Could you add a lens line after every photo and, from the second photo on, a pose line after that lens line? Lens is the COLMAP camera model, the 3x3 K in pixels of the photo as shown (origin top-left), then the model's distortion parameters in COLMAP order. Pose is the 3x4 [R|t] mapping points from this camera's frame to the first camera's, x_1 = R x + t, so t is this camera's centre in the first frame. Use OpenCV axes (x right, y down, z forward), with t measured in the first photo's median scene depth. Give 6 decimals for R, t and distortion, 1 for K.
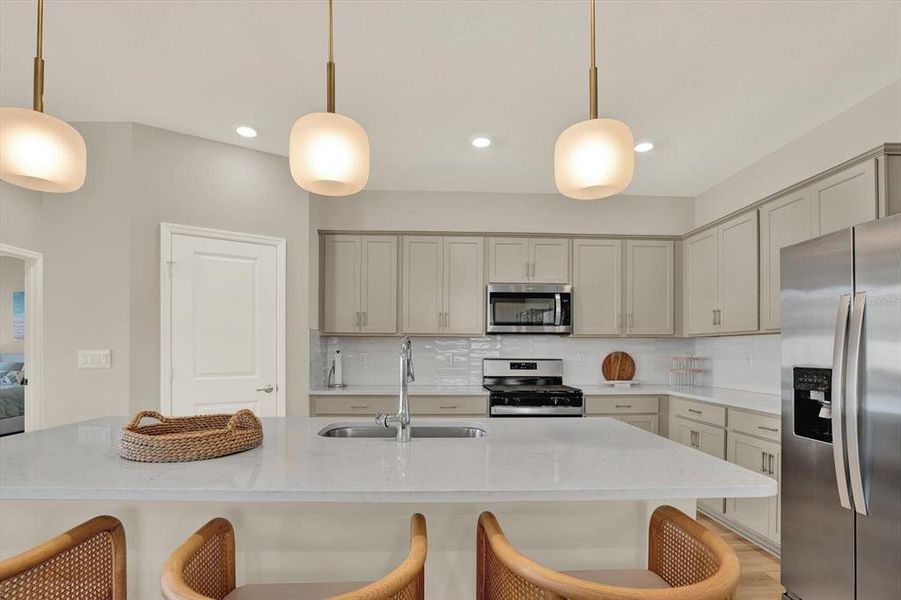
lens RADIAL K [[434.0, 0, 459.5], [0, 434.0, 348.8], [0, 0, 1]] dist [-0.033931, 0.011108]
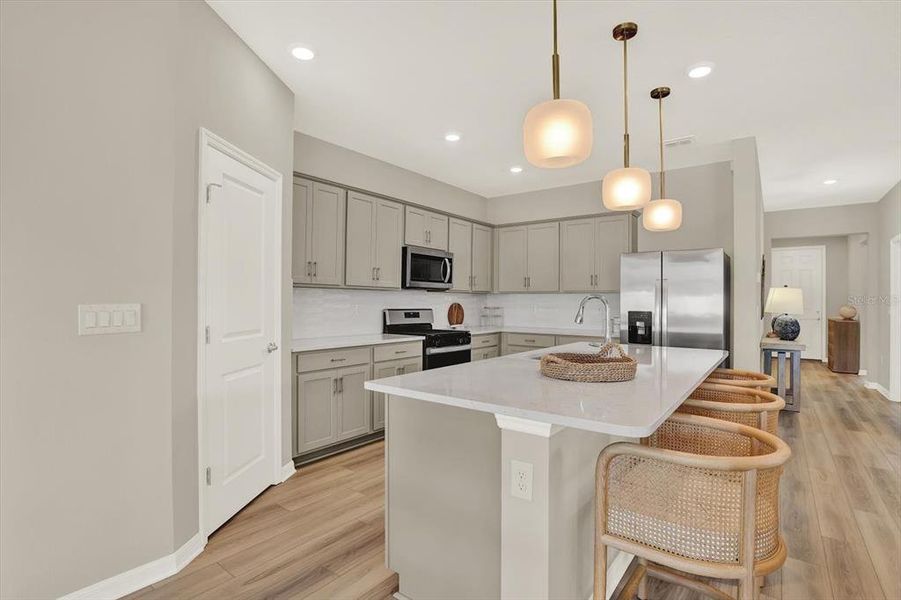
lens RADIAL K [[434.0, 0, 441.3], [0, 434.0, 298.4], [0, 0, 1]] dist [-0.033931, 0.011108]
pose [[0.648704, 0.005976, 0.761017, -0.757304], [-0.008361, 0.999965, -0.000725, -0.006715], [-0.760995, -0.005892, 0.648731, 0.168135]]
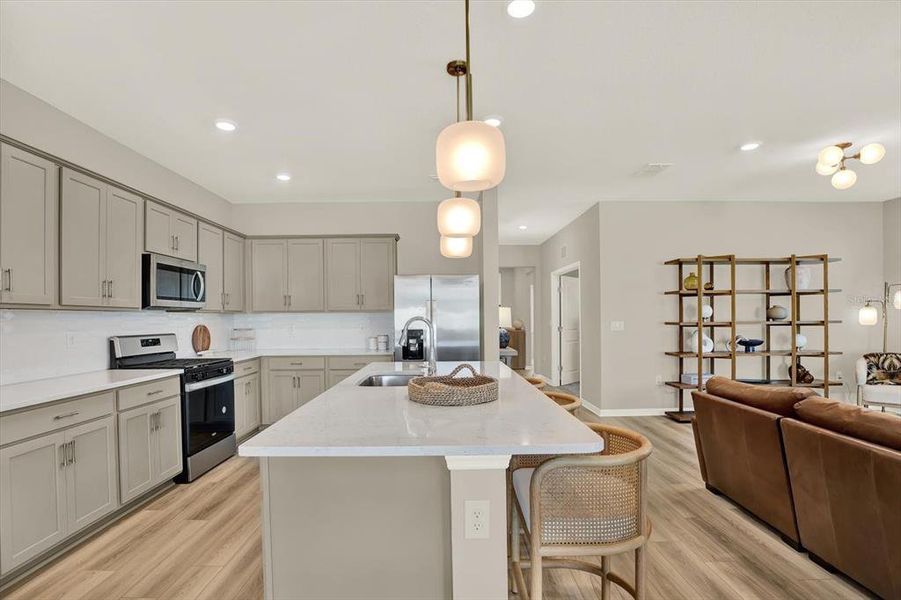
lens RADIAL K [[434.0, 0, 434.3], [0, 434.0, 318.6], [0, 0, 1]] dist [-0.033931, 0.011108]
pose [[0.058237, -0.008314, 0.998268, -0.778268], [0.005063, 0.999955, 0.008032, -0.017120], [-0.998290, 0.004587, 0.058276, 0.358910]]
